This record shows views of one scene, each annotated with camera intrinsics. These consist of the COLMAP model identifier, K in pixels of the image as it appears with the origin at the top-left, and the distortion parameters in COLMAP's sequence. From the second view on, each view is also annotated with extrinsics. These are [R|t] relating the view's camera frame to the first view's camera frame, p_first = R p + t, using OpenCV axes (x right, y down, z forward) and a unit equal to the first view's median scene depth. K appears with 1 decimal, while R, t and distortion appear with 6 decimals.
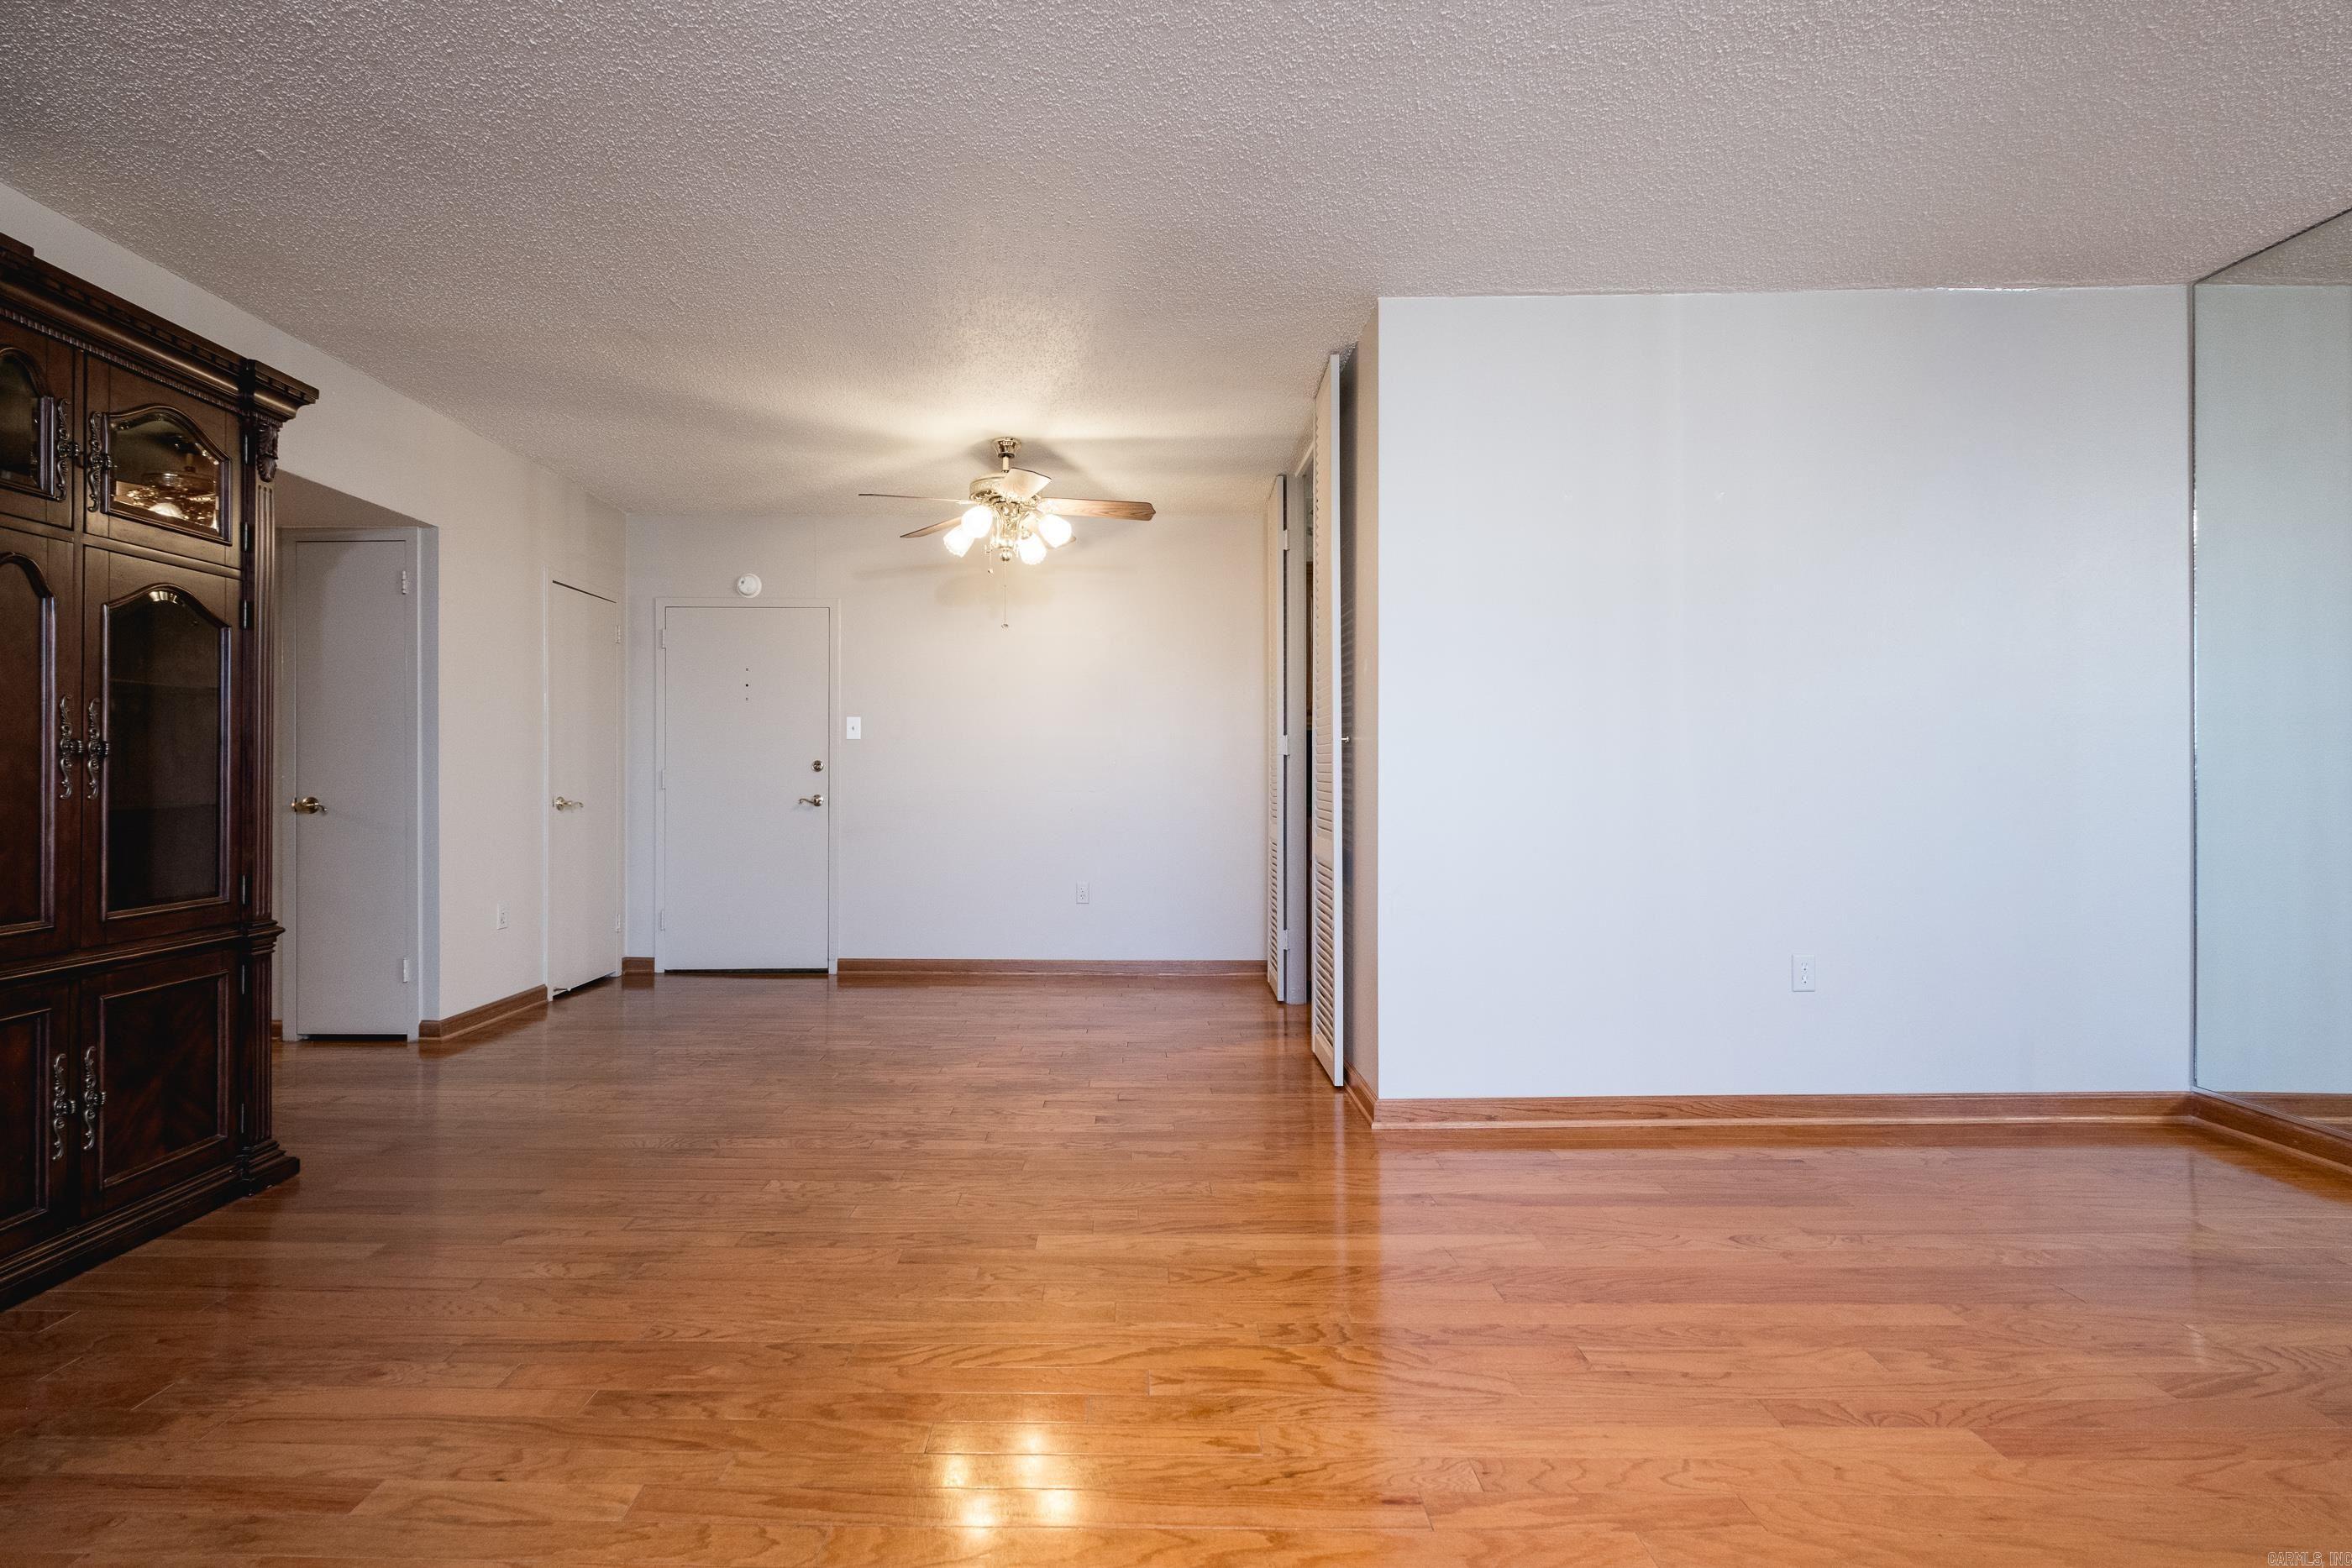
lens RADIAL K [[1017.3, 0, 1121.8], [0, 1017.3, 776.2], [0, 0, 1]] dist [0.012331, -0.005558]
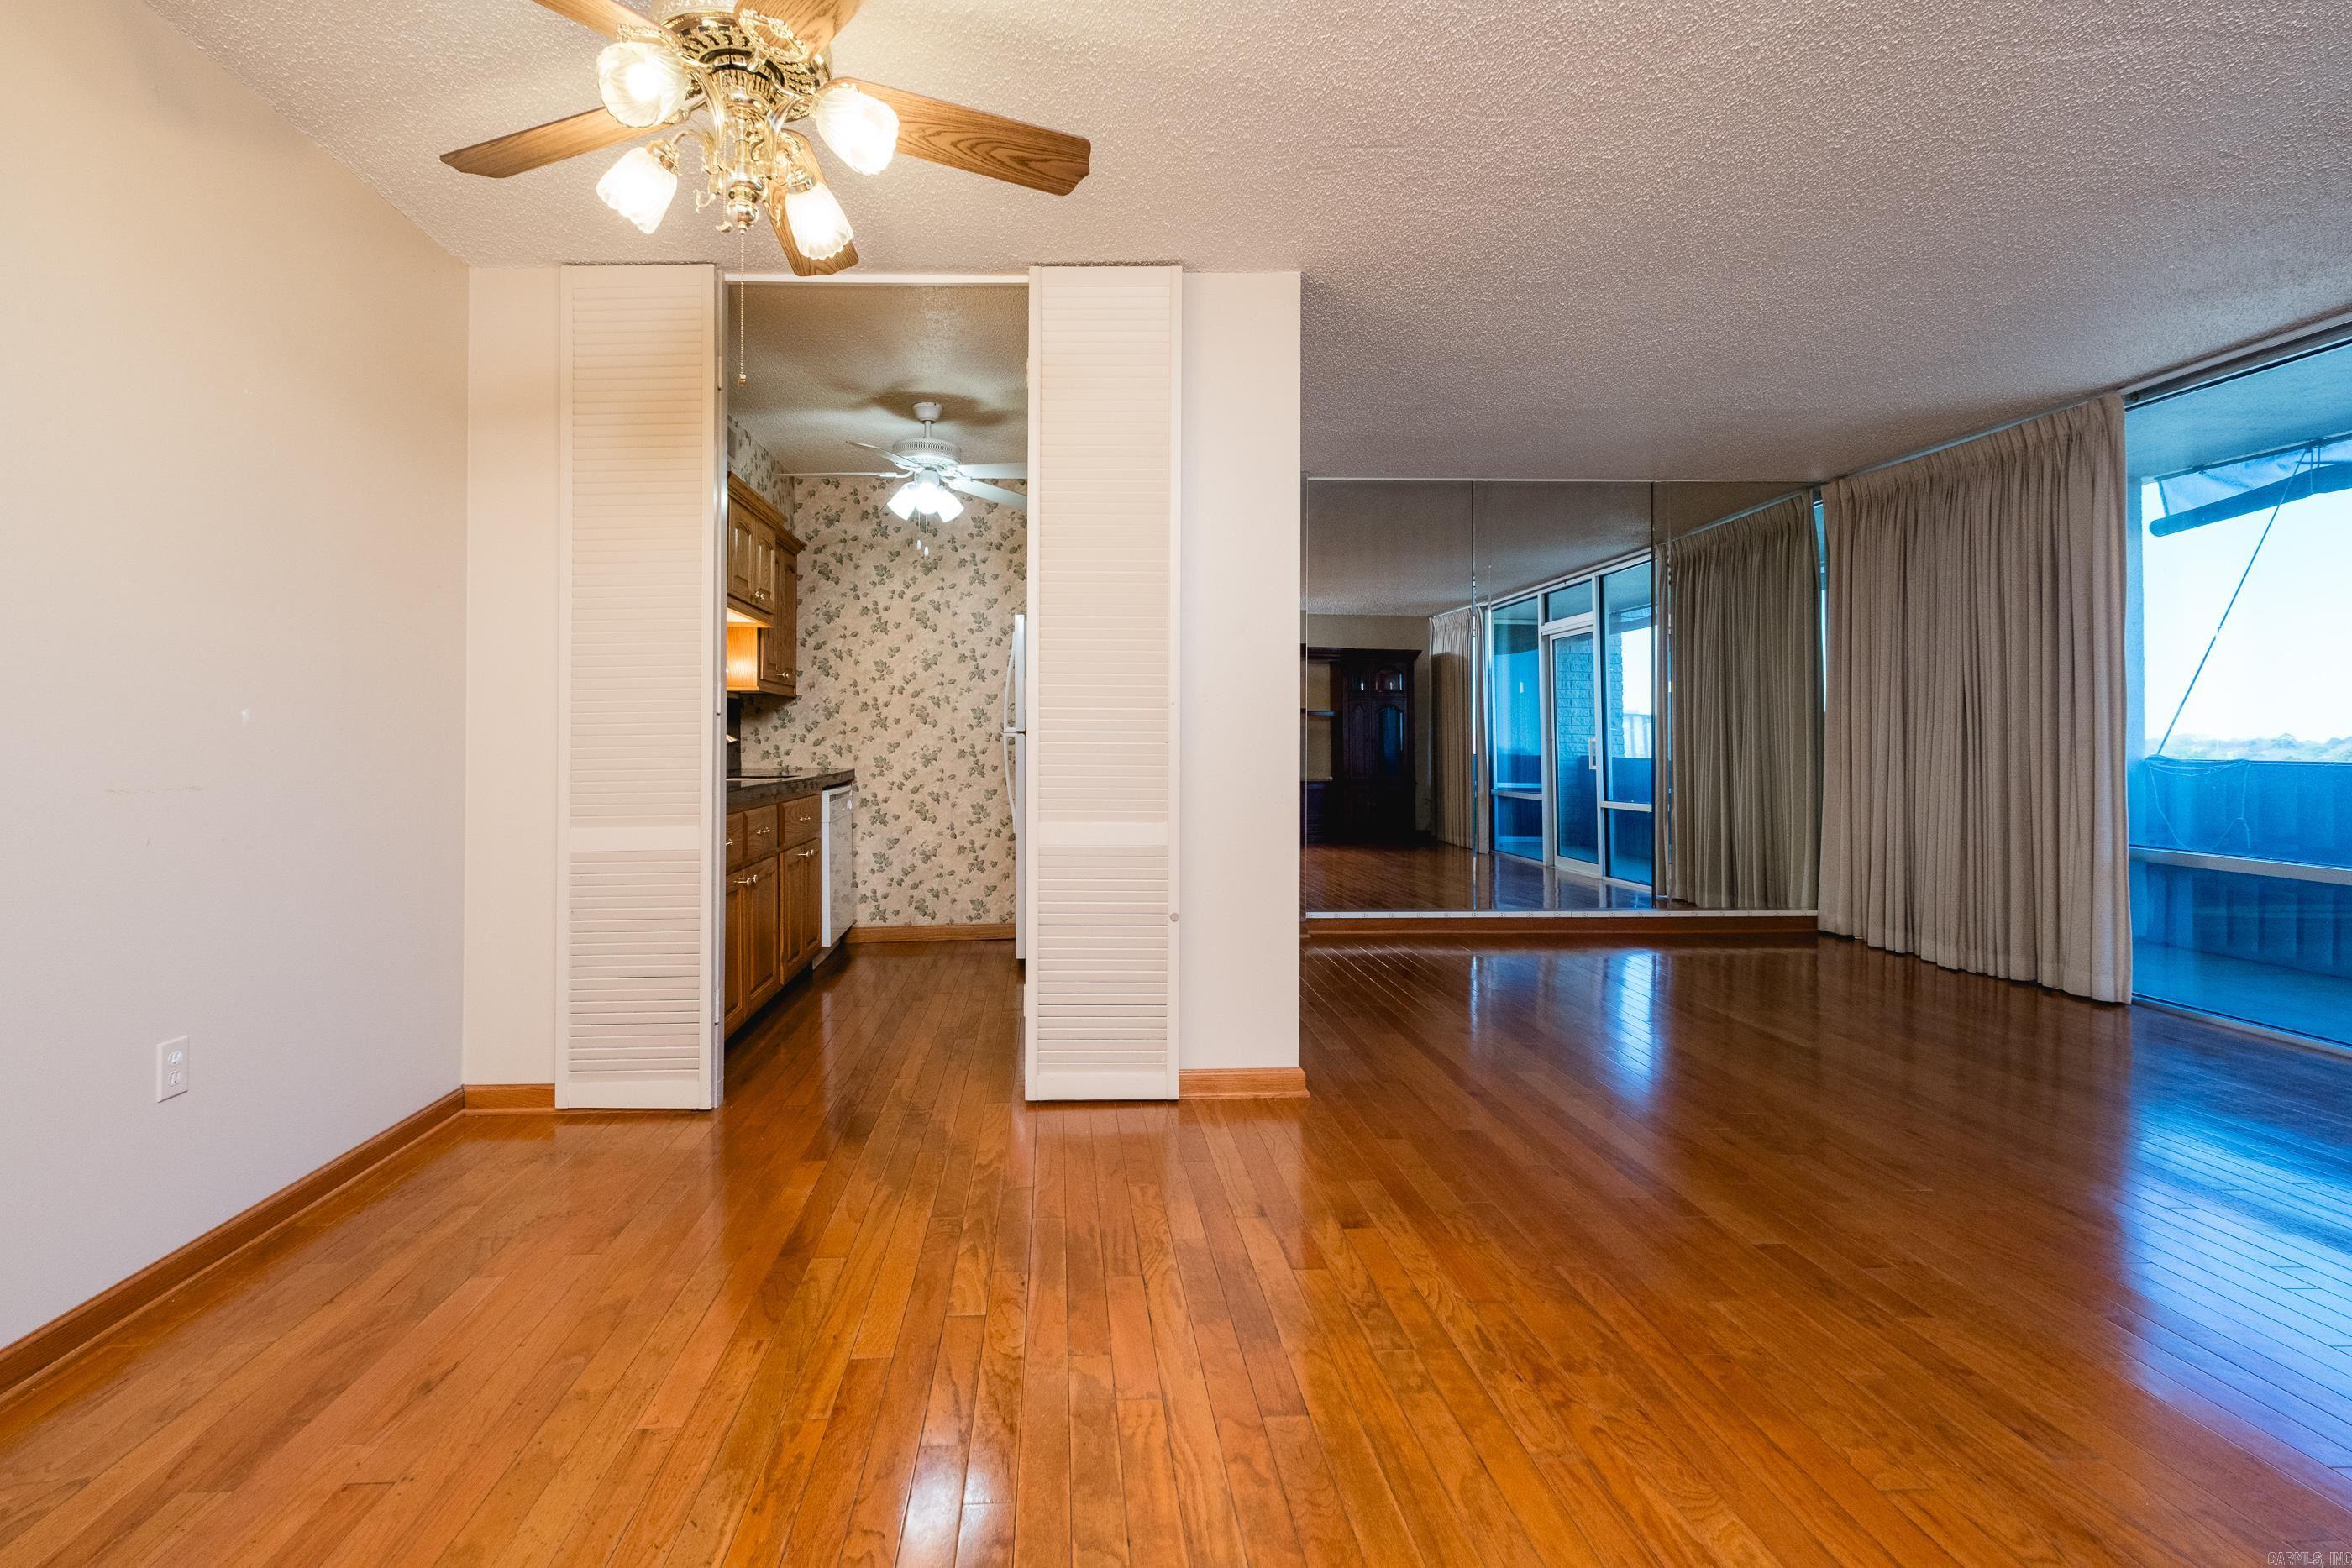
lens RADIAL K [[1017.3, 0, 1120.1], [0, 1017.3, 751.3], [0, 0, 1]] dist [0.012331, -0.005558]
pose [[-0.065253, 0.009232, 0.997826, -0.541976], [-0.009974, 0.999901, -0.009903, 0.011168], [-0.997819, -0.010599, -0.065155, 0.907687]]
